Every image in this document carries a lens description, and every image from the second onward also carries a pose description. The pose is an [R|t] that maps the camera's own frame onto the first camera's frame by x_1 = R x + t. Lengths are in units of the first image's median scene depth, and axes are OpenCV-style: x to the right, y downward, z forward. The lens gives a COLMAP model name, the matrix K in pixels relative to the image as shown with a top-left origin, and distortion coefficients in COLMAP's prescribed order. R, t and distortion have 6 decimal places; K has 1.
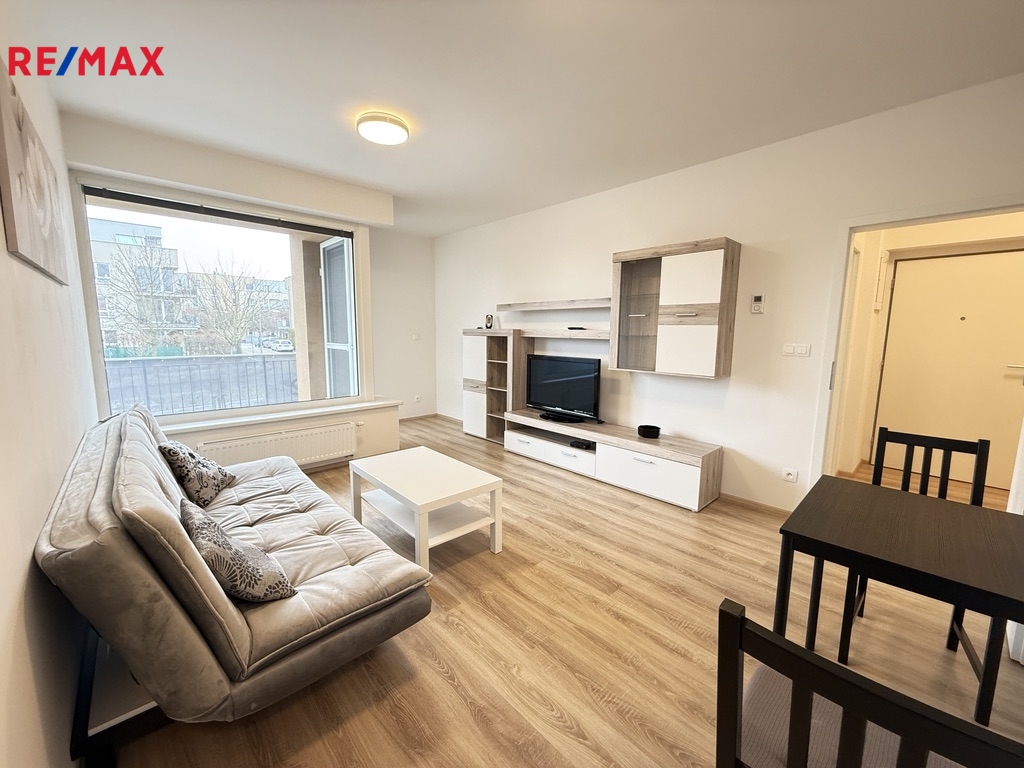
lens RADIAL K [[408.7, 0, 512.6], [0, 408.7, 384.9], [0, 0, 1]] dist [-0.003574, -0.000525]
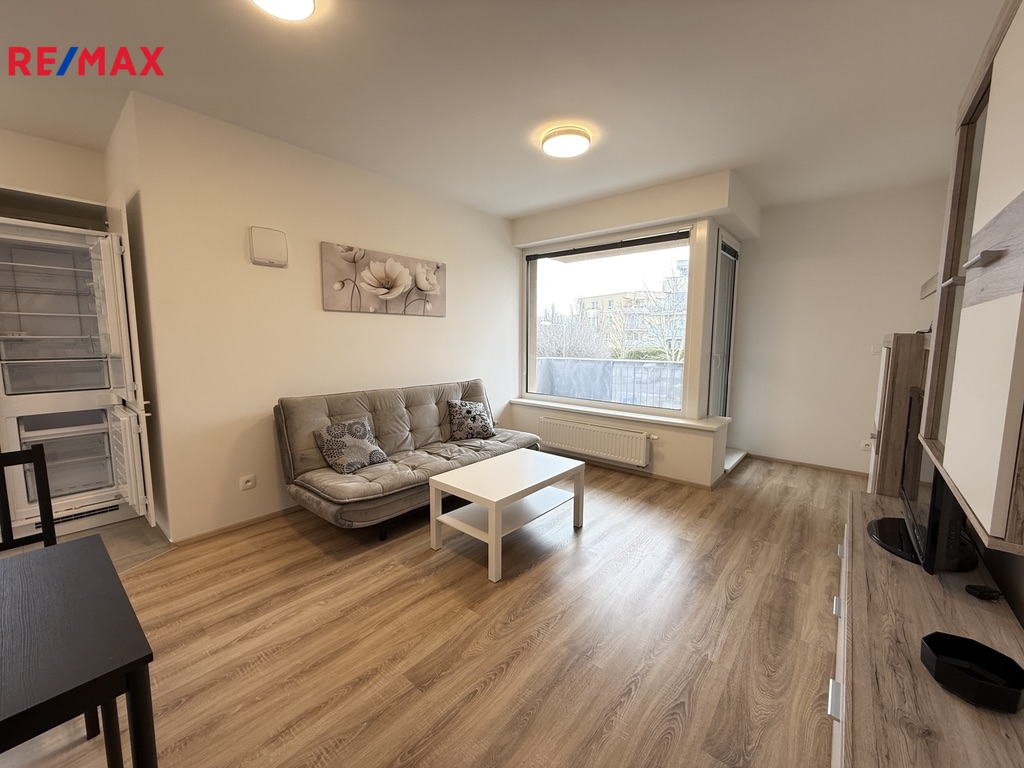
lens RADIAL K [[408.7, 0, 509.7], [0, 408.7, 387.0], [0, 0, 1]] dist [-0.003574, -0.000525]
pose [[0.107911, 0.109175, -0.988148, 1.052483], [-0.136298, 0.986191, 0.094074, -0.130121], [0.984773, 0.124531, 0.121301, 1.135918]]
